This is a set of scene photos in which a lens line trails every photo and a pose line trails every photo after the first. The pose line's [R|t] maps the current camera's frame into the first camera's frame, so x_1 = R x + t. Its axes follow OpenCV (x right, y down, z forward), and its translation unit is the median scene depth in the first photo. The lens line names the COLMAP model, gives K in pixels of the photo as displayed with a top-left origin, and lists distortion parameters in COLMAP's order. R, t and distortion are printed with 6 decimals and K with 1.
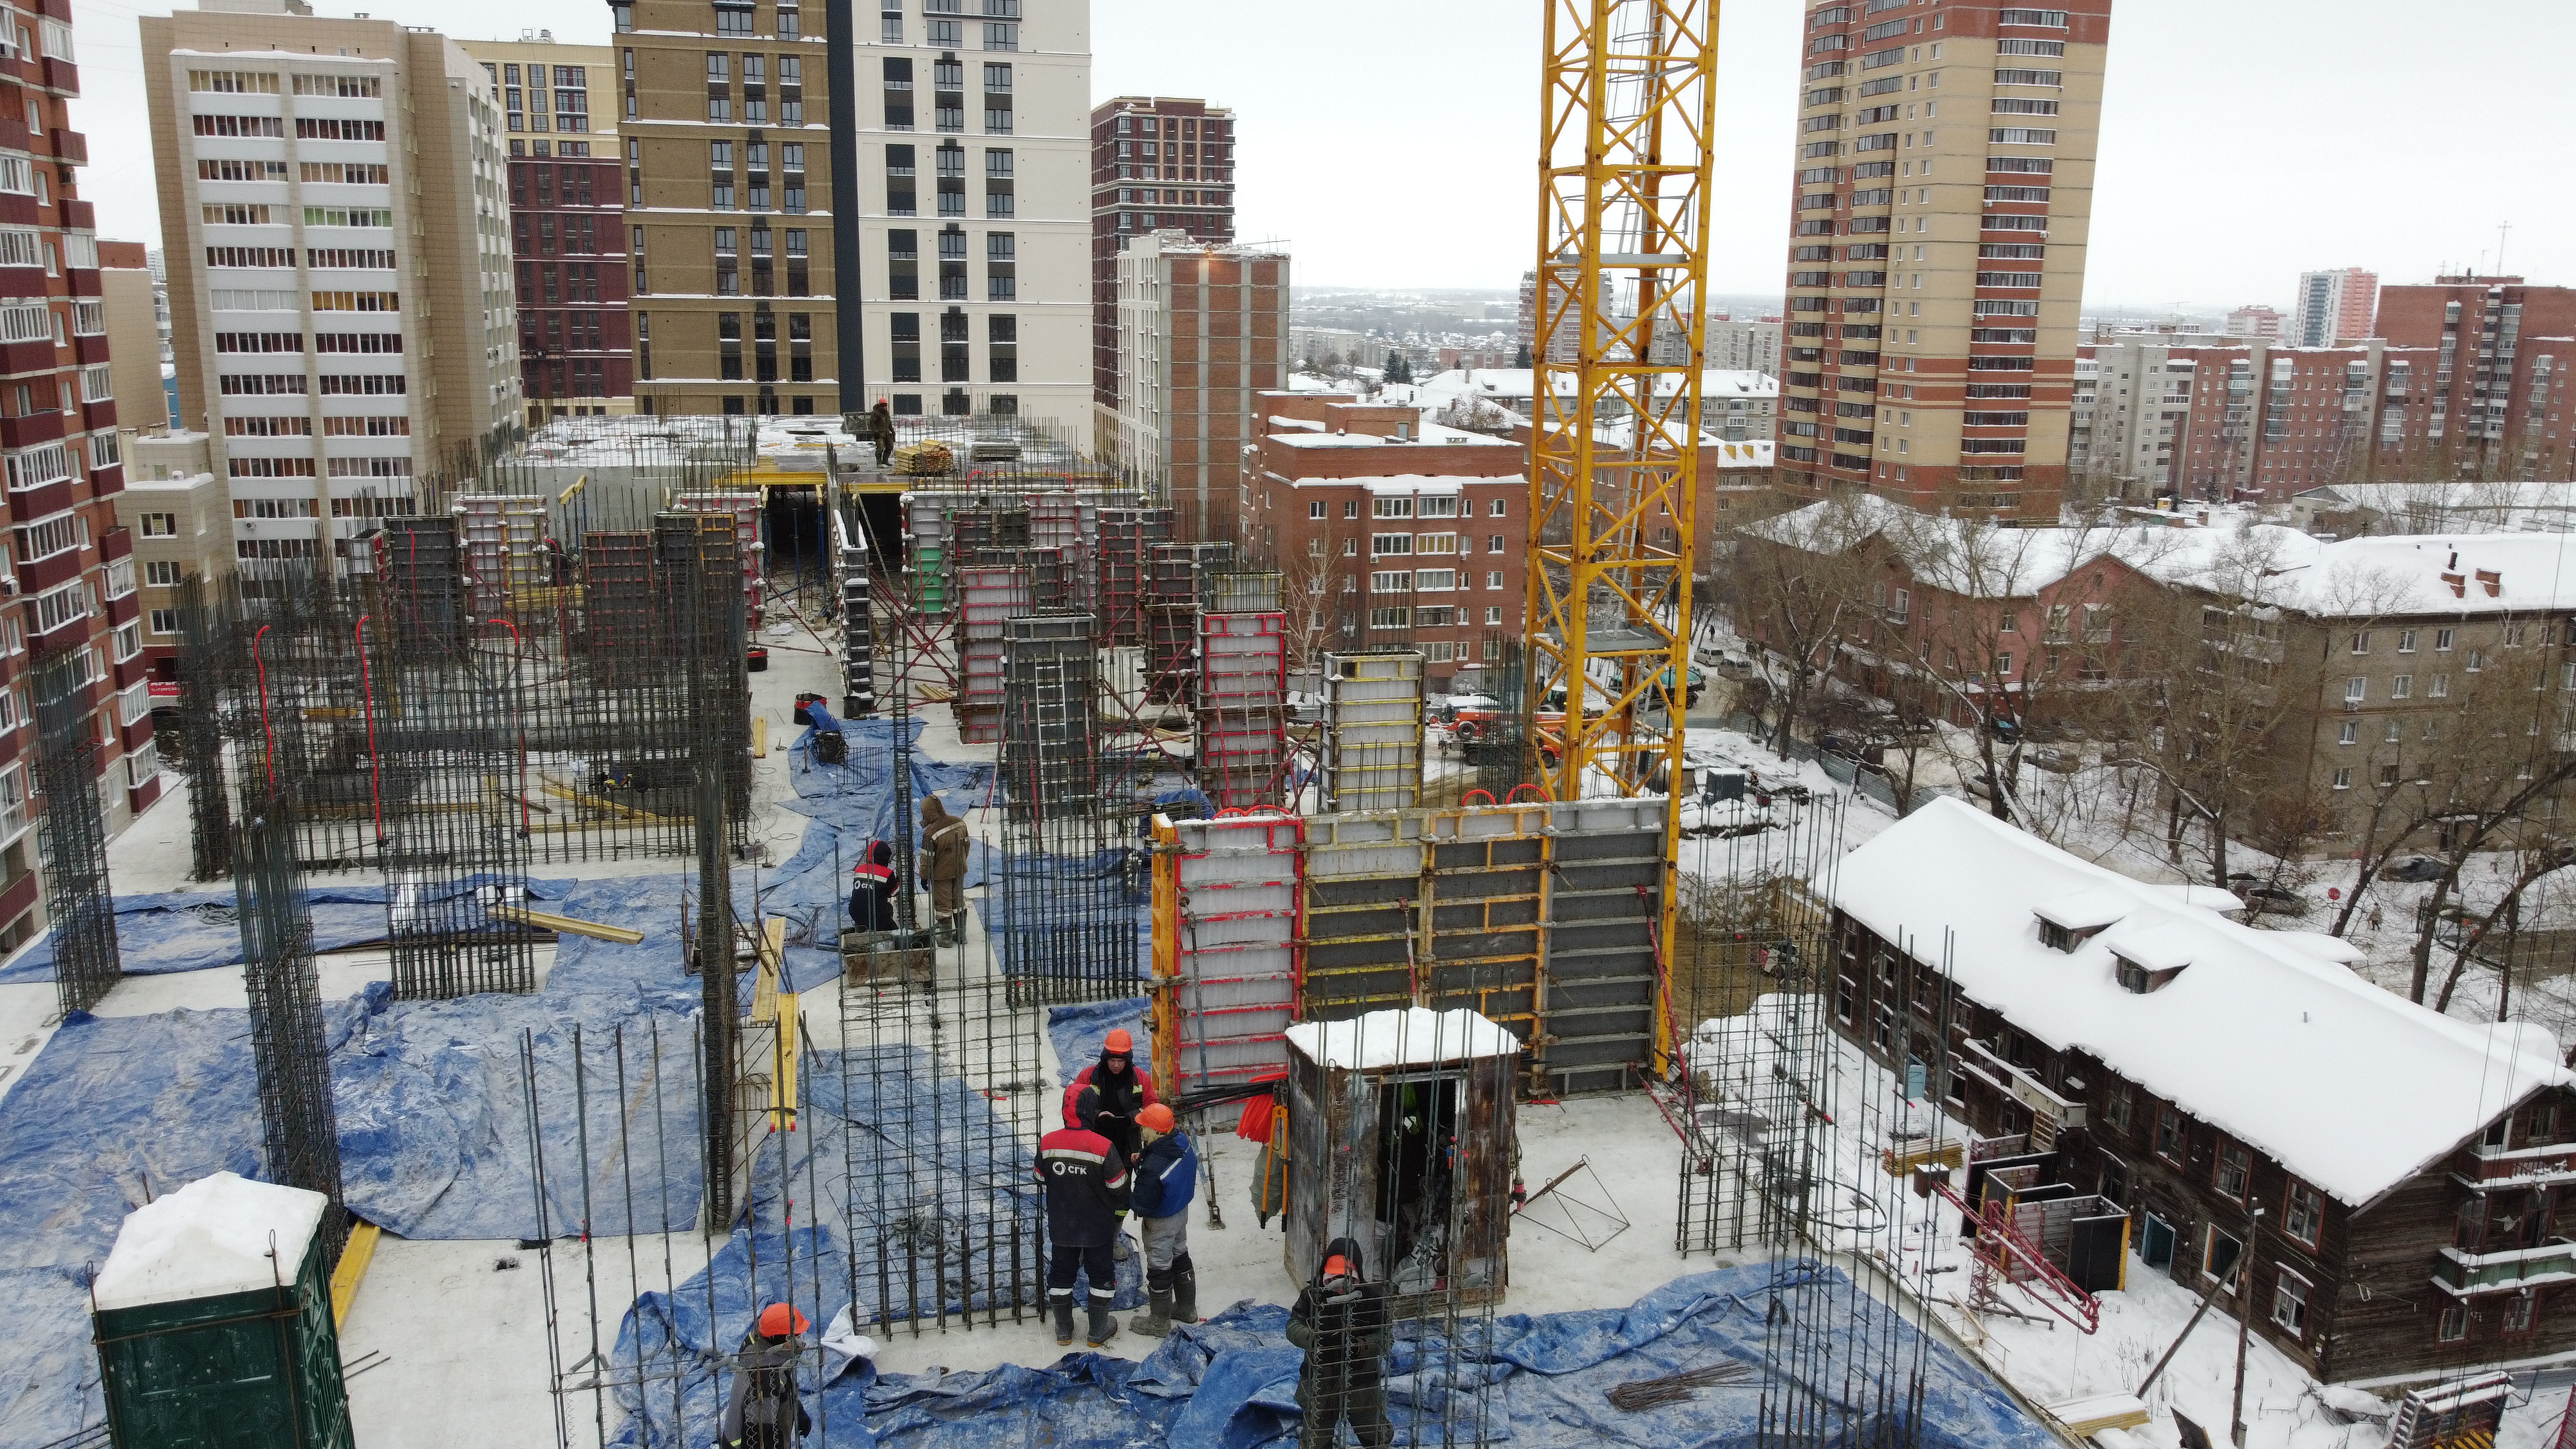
lens RADIAL K [[1943.8, 0, 1296.8], [0, 1943.8, 709.2], [0, 0, 1]] dist [-0.000576, -0.003009]
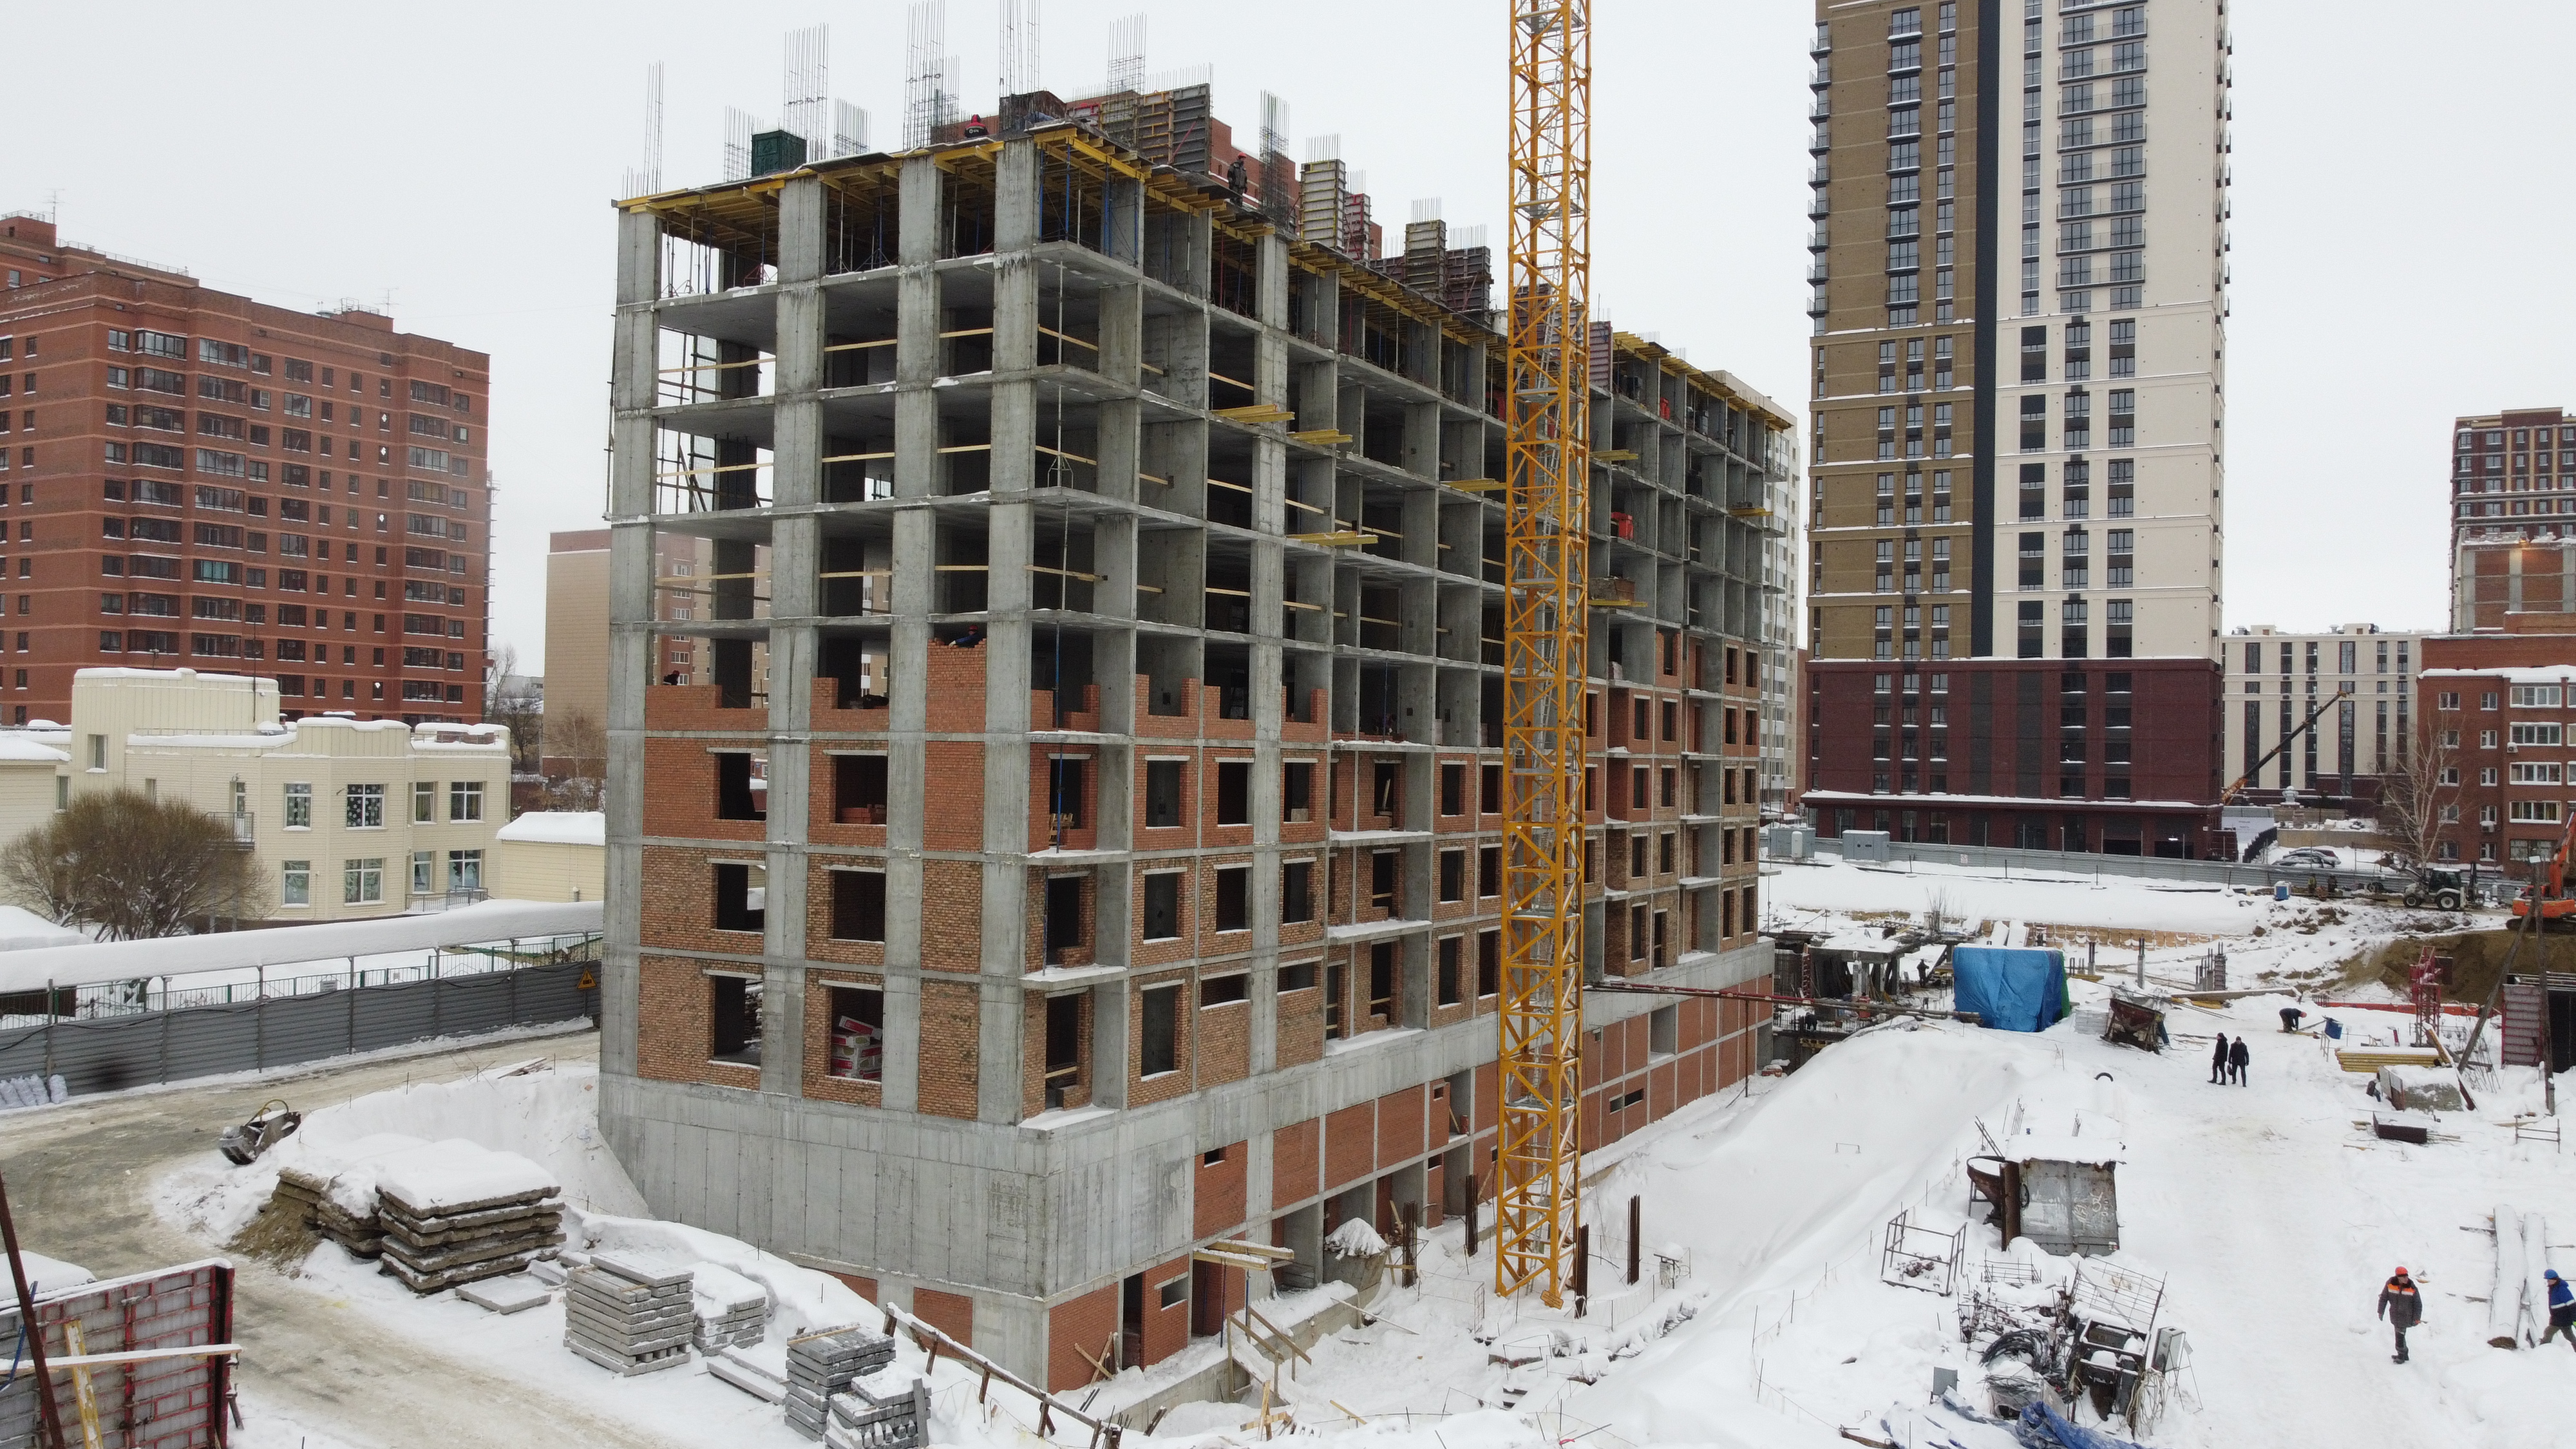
lens RADIAL K [[1943.8, 0, 1288.5], [0, 1943.8, 719.0], [0, 0, 1]] dist [-0.000576, -0.003009]
pose [[0.718016, -0.015700, -0.695849, 0.214061], [-0.155222, 0.970956, -0.182073, 0.139571], [0.678498, 0.238743, 0.694725, -0.072384]]
